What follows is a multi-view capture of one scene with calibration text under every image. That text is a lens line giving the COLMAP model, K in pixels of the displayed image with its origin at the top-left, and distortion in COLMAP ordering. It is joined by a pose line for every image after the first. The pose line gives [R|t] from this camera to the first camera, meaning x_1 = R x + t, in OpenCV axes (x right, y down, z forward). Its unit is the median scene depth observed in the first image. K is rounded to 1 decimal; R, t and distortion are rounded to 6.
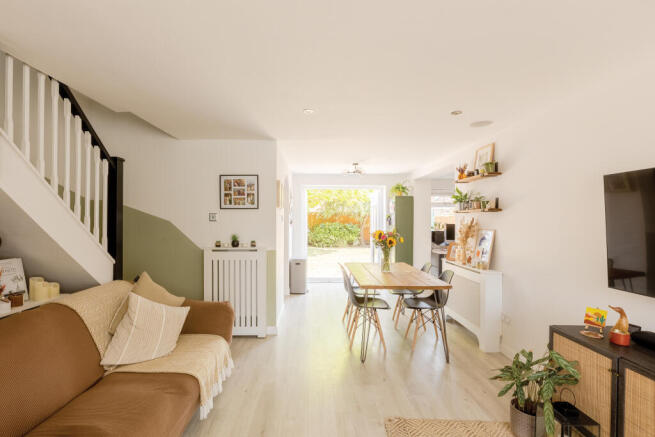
lens RADIAL K [[313.0, 0, 327.0], [0, 313.0, 220.0], [0, 0, 1]] dist [-0.003565, -0.001829]
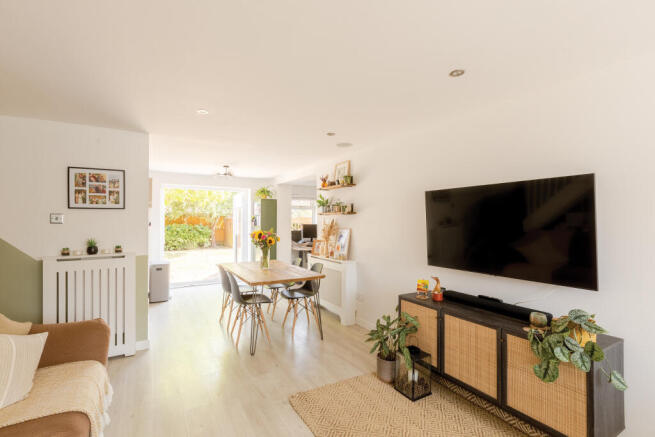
lens RADIAL K [[298.7, 0, 328.9], [0, 298.7, 218.8], [0, 0, 1]] dist [0.000919, 0.000758]
pose [[0.864011, -0.000253, 0.503473, -0.154312], [0.003740, 0.999976, -0.005917, -0.001467], [-0.503459, 0.006995, 0.863991, -0.009658]]
